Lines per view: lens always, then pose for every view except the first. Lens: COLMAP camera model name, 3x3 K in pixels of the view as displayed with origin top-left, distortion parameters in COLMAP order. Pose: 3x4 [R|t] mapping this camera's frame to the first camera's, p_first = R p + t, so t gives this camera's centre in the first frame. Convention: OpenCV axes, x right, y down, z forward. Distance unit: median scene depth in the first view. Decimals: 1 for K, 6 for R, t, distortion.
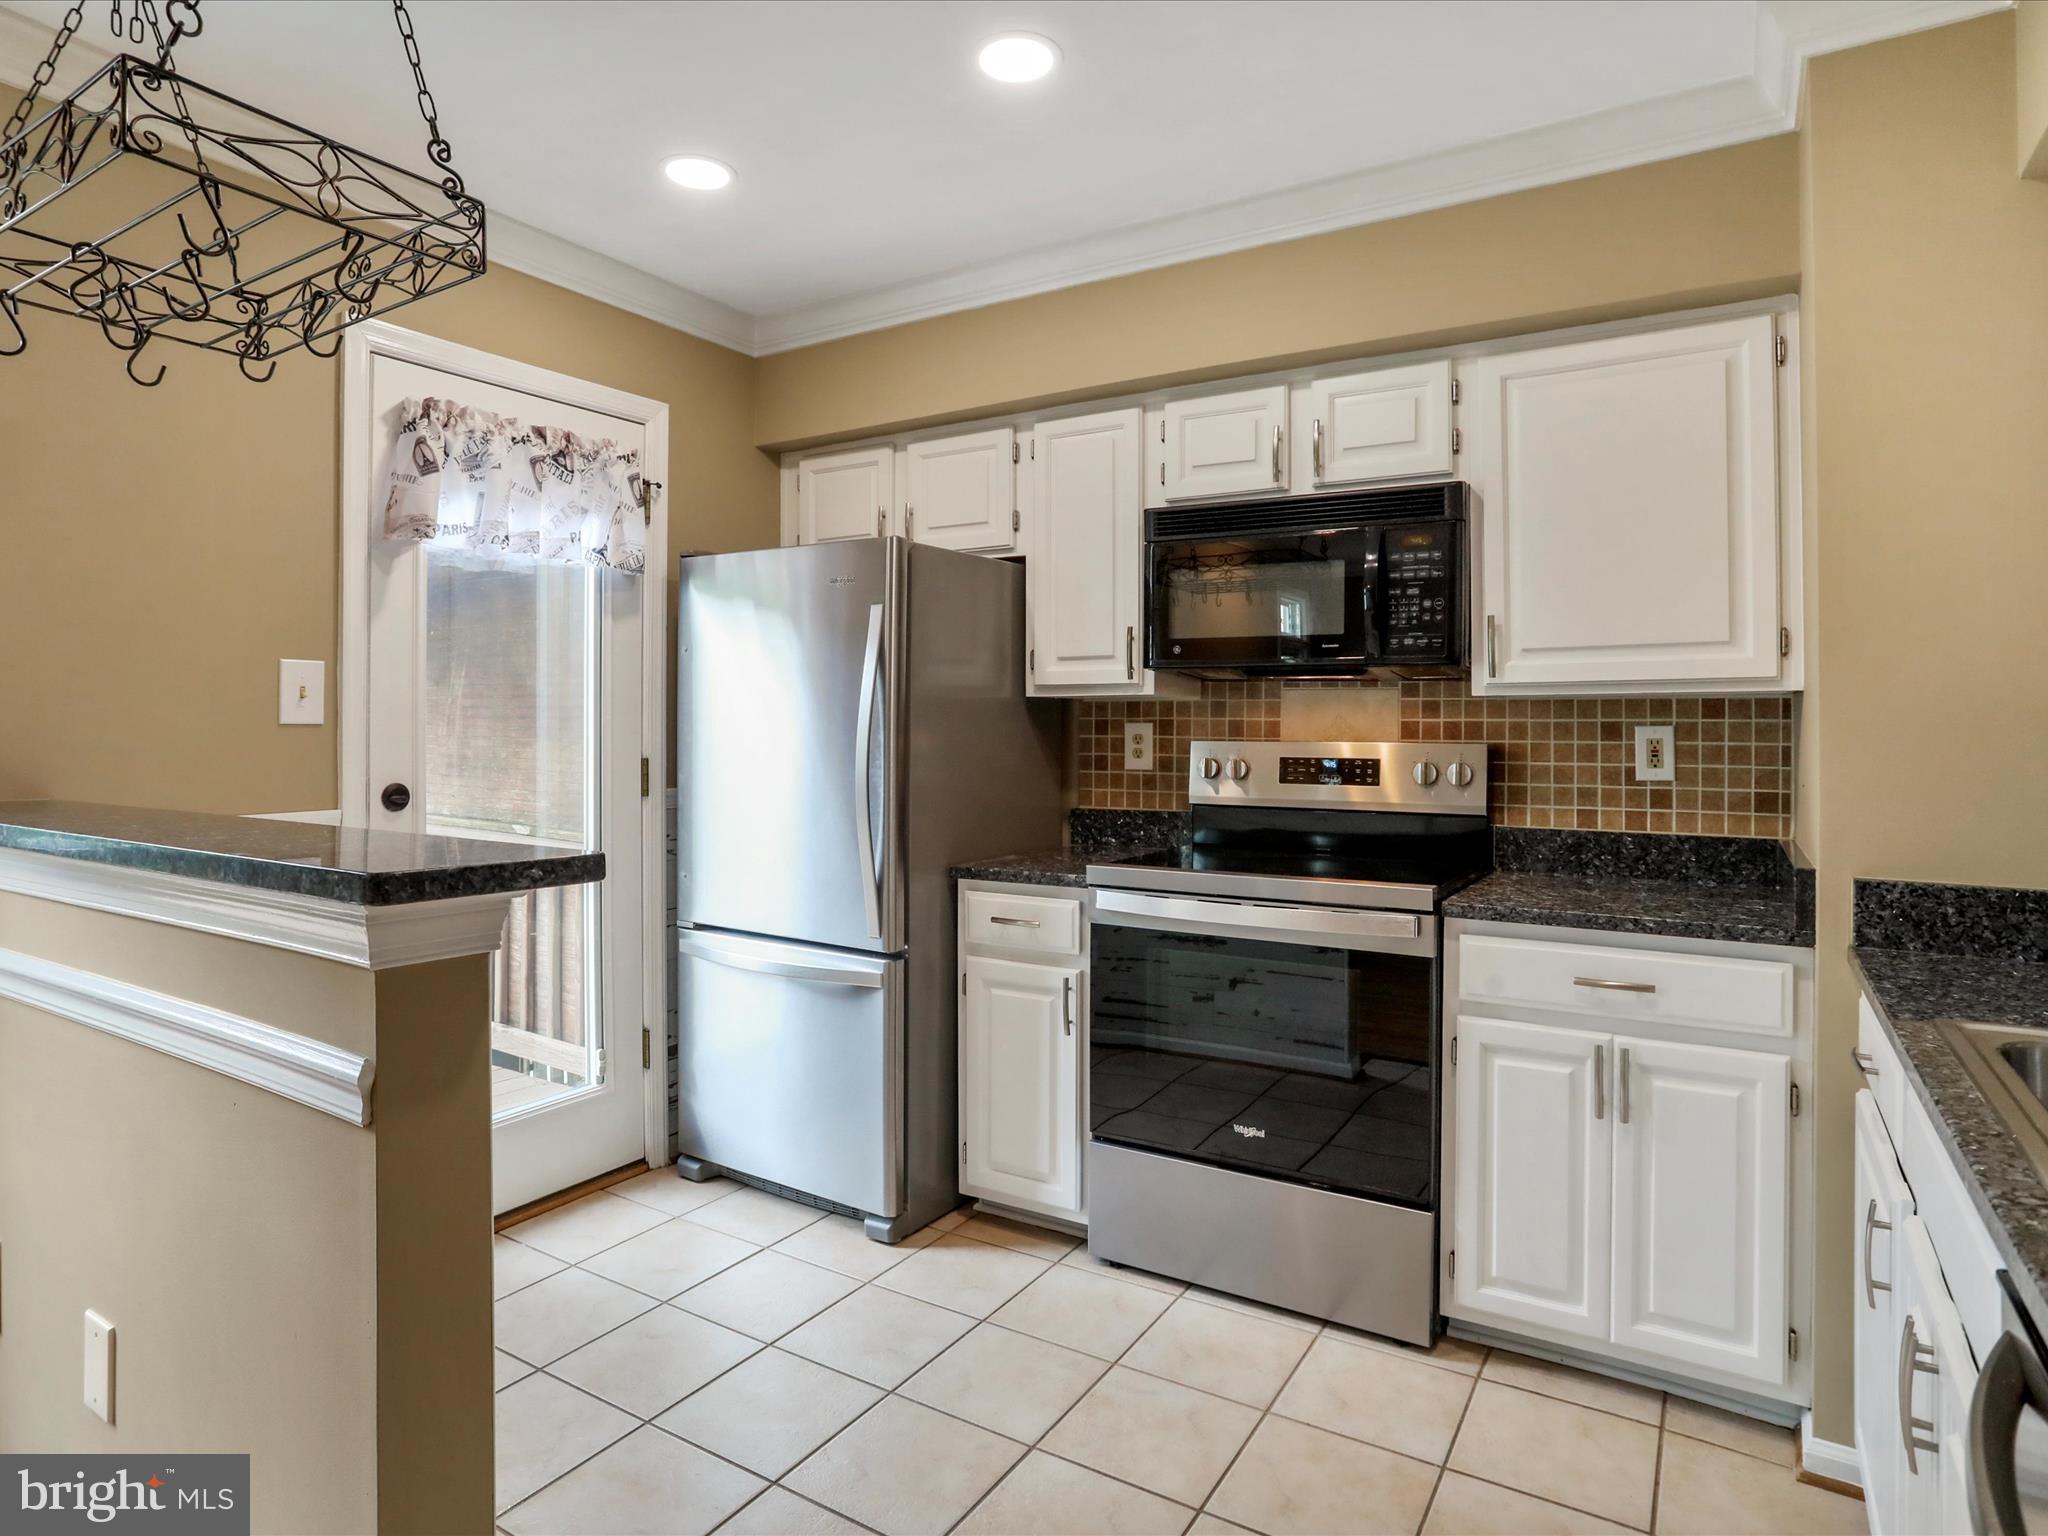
lens RADIAL K [[1153.4, 0, 1020.4], [0, 1153.4, 721.9], [0, 0, 1]] dist [-0.056938, 0.037458]
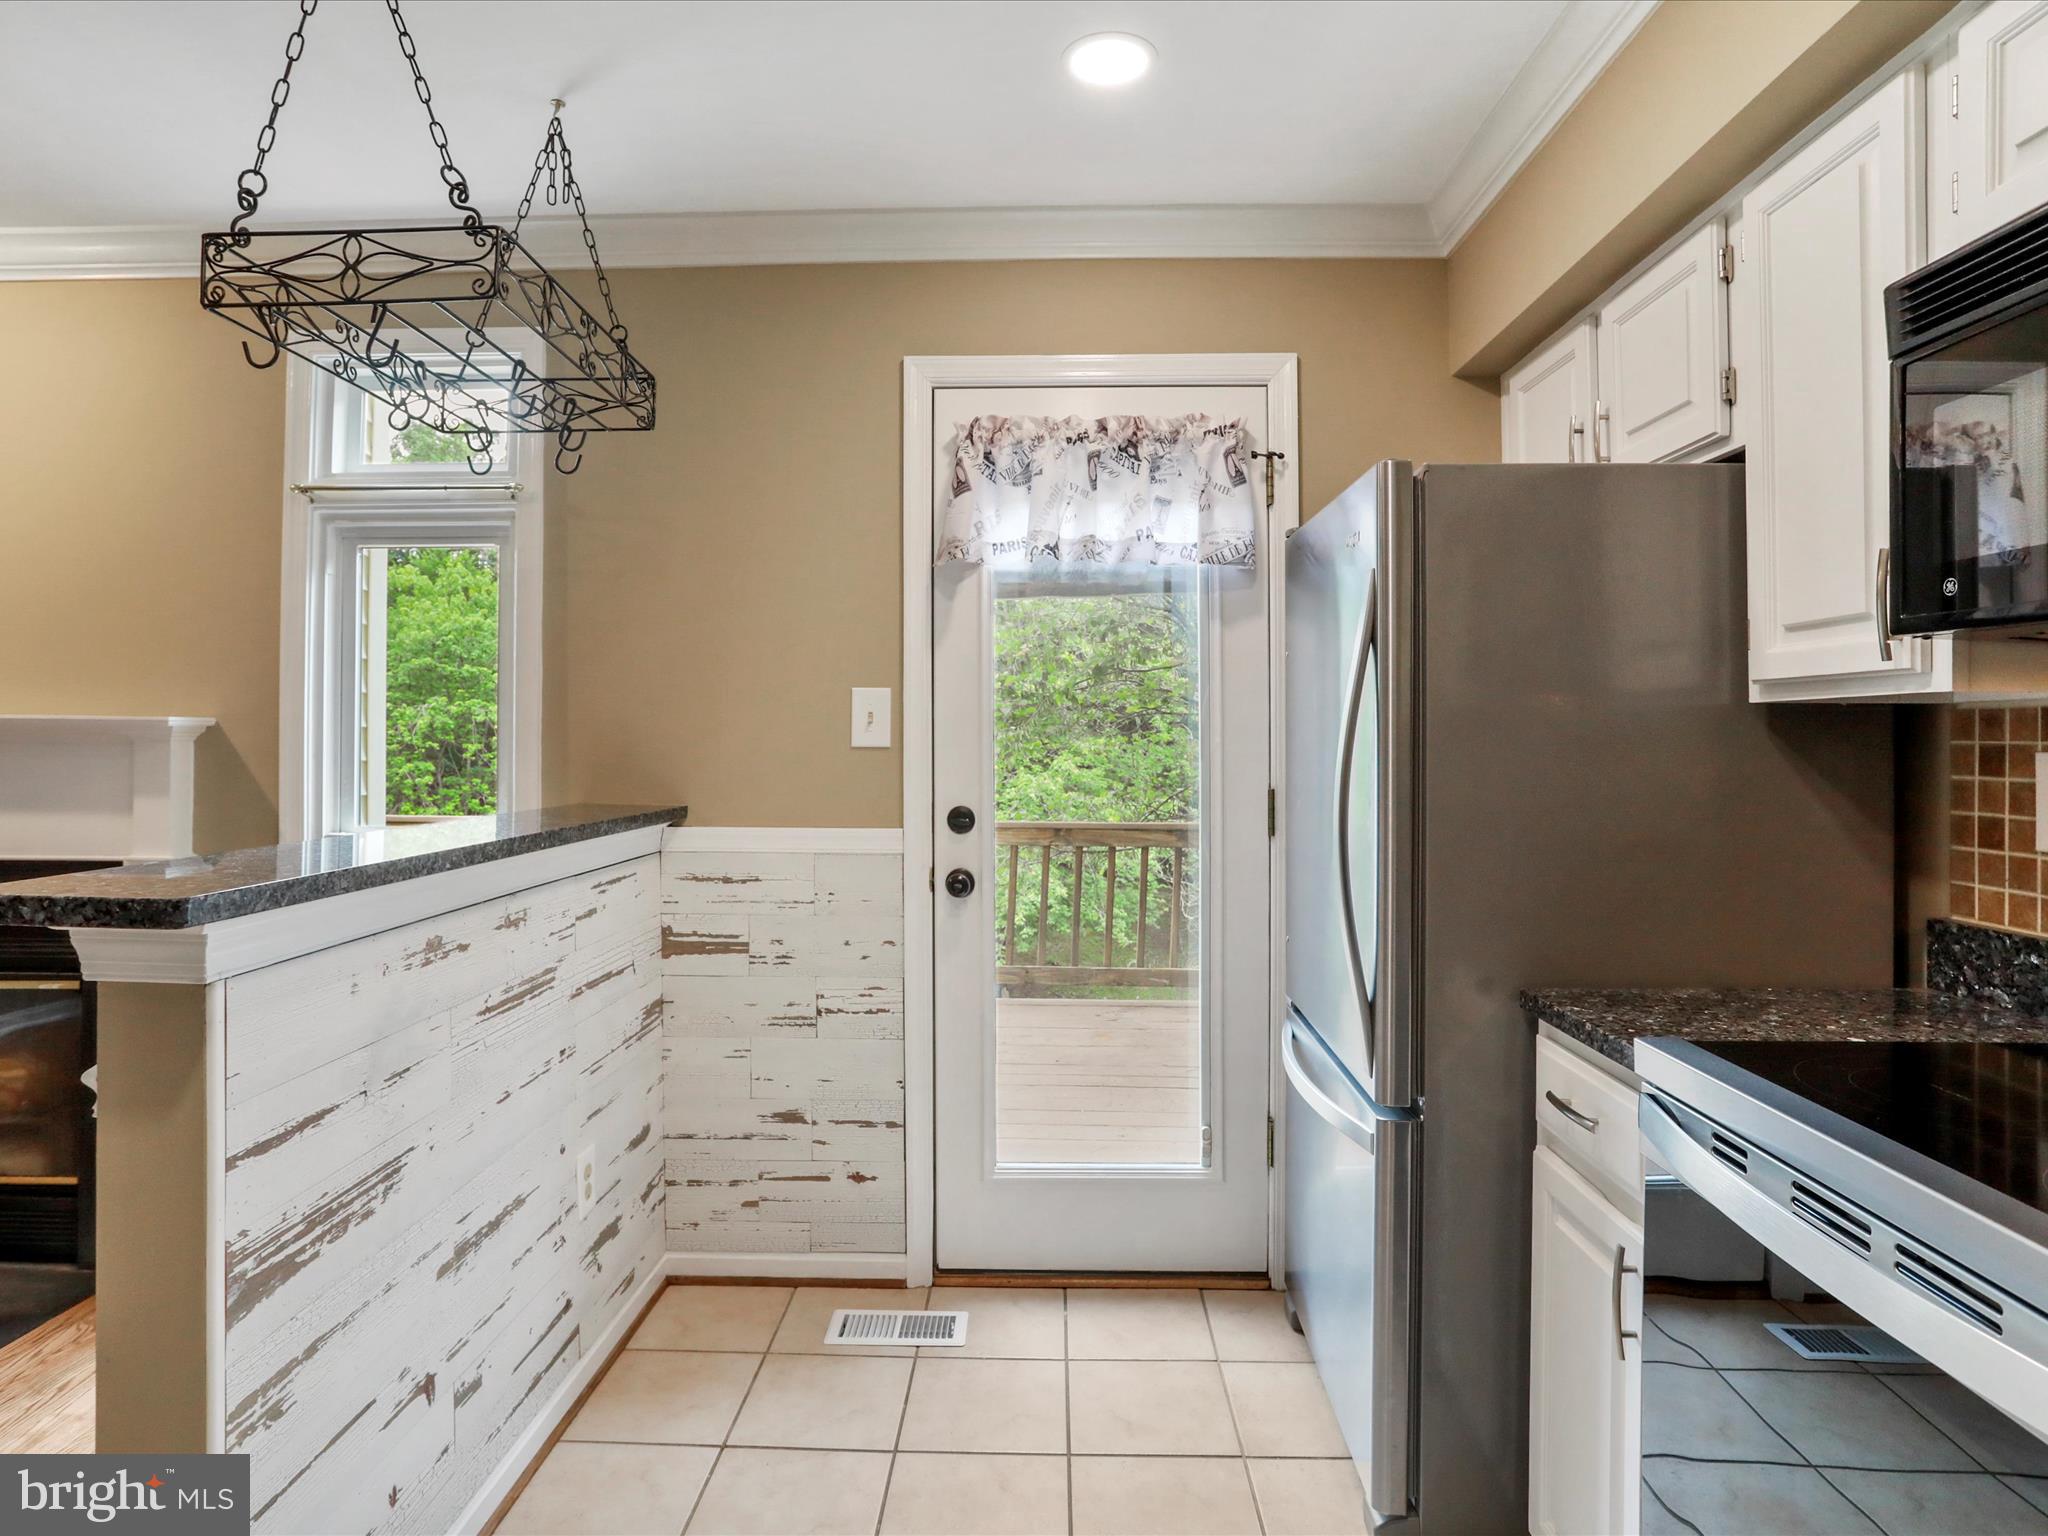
lens RADIAL K [[1139.6, 0, 1017.9], [0, 1139.6, 727.4], [0, 0, 1]] dist [-0.068710, 0.037541]
pose [[0.503320, -0.007186, -0.864070, 0.330114], [-0.000123, 0.999965, -0.008387, -0.006658], [0.864100, 0.004327, 0.503302, 0.503511]]
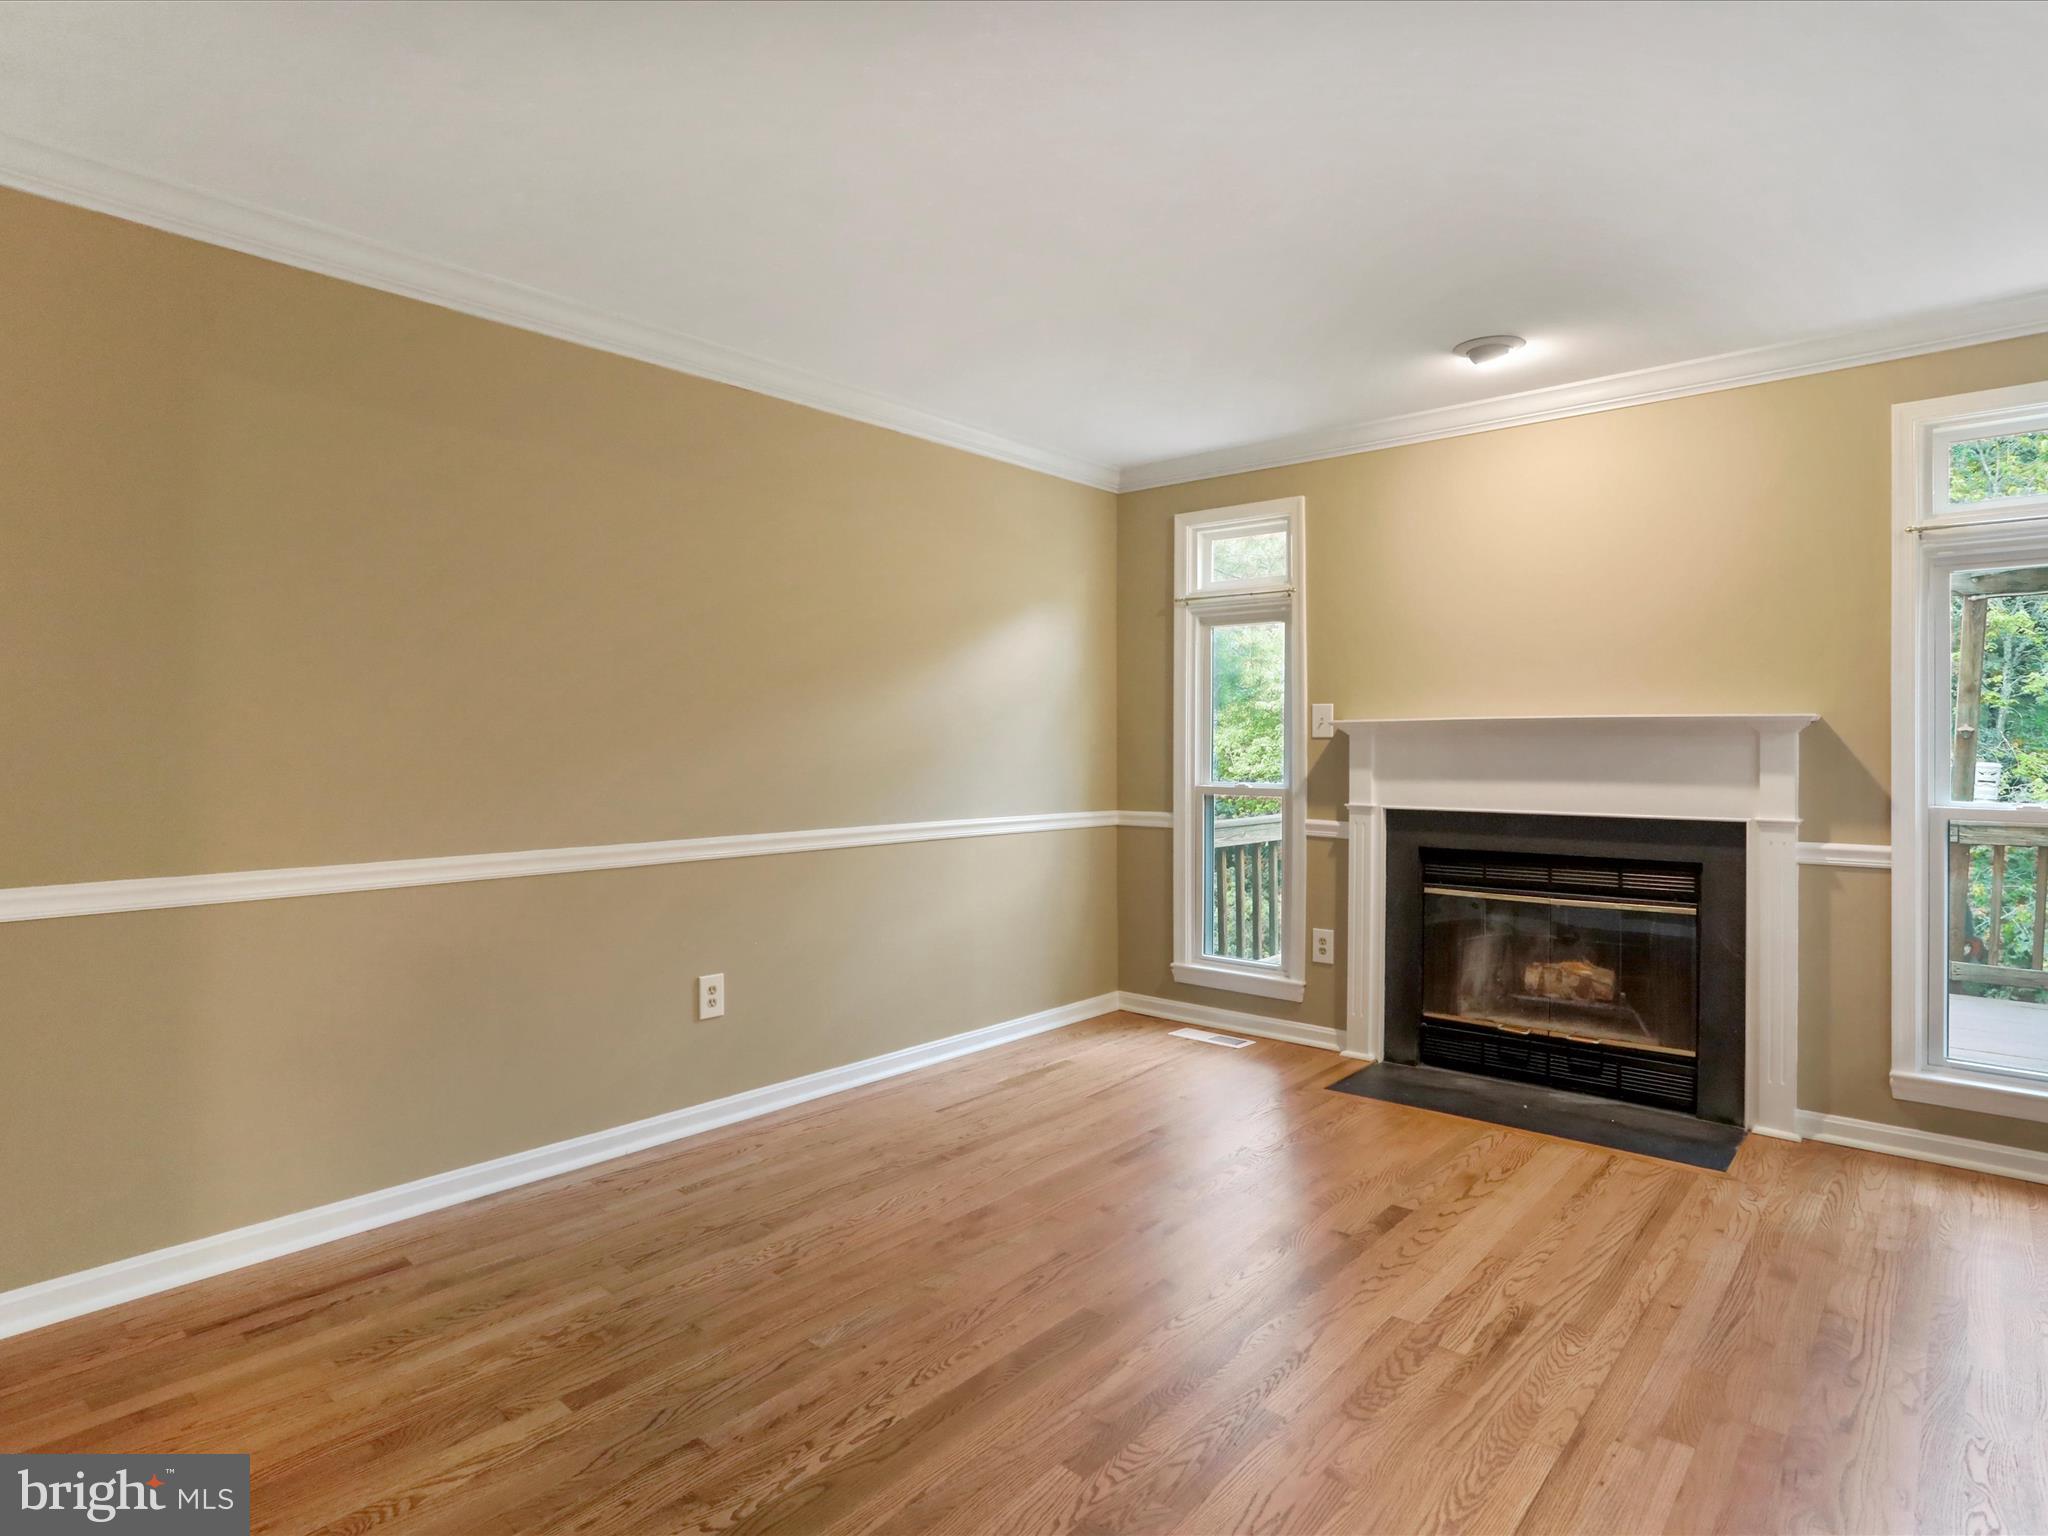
lens RADIAL K [[1114.7, 0, 1004.2], [0, 1114.7, 761.9], [0, 0, 1]] dist [-0.072586, 0.033412]
pose [[-0.190586, 0.015749, -0.981544, 0.507628], [0.006834, 0.999868, 0.014716, 0.006608], [0.981647, -0.003903, -0.190668, -0.286628]]
